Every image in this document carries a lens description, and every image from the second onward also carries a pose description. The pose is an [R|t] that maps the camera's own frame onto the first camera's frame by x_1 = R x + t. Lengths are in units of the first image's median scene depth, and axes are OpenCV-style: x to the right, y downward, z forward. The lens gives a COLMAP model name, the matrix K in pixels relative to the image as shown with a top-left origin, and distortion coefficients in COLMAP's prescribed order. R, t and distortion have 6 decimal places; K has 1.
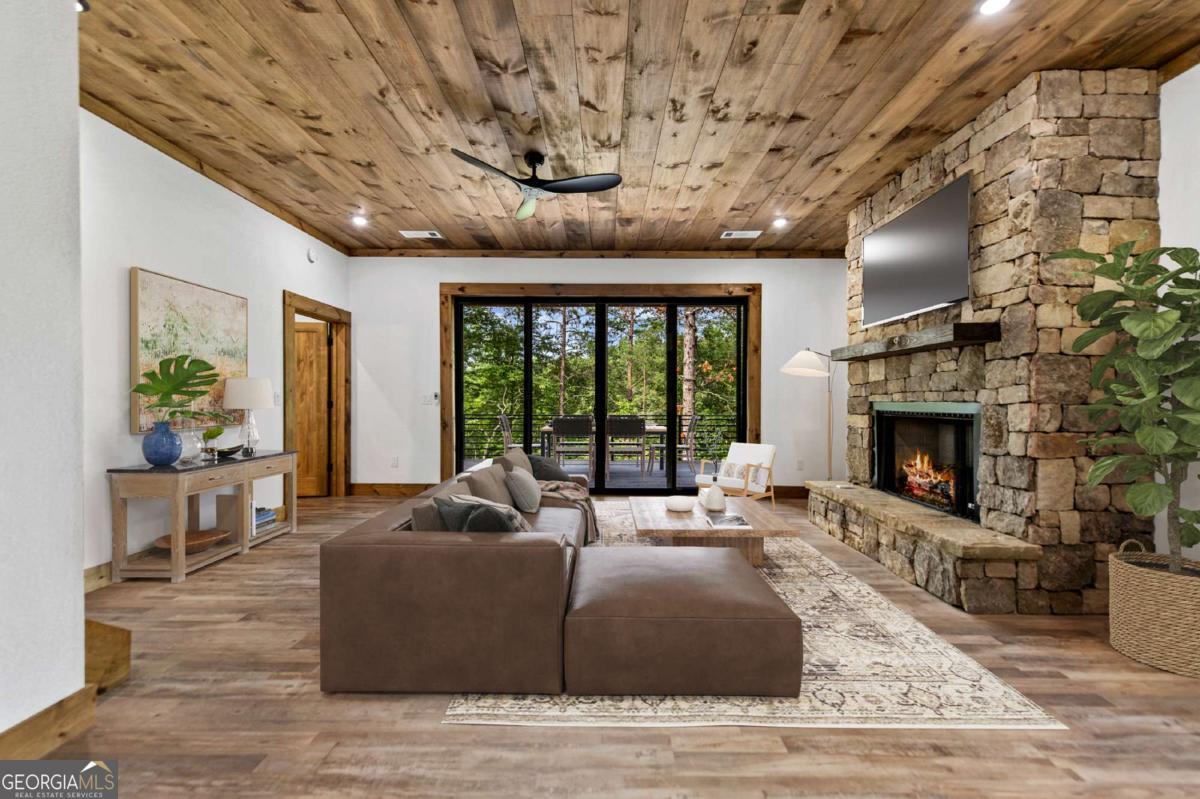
lens RADIAL K [[480.4, 0, 596.3], [0, 480.4, 397.3], [0, 0, 1]] dist [0.014356, -0.003494]
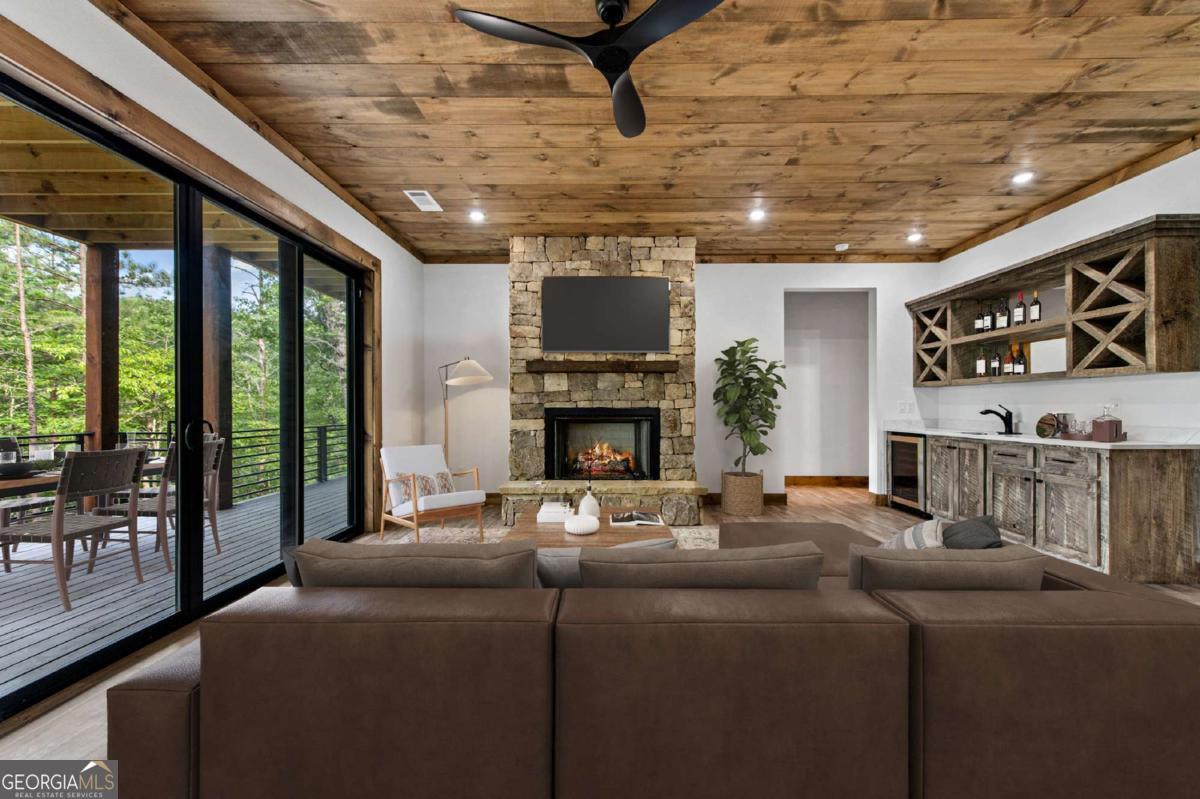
lens RADIAL K [[480.4, 0, 598.6], [0, 480.4, 403.5], [0, 0, 1]] dist [0.014356, -0.003494]
pose [[-0.016901, 0.003368, 0.999851, -0.902128], [-0.005778, 0.999977, -0.003466, 0.003130], [-0.999840, -0.005836, -0.016881, 1.271110]]
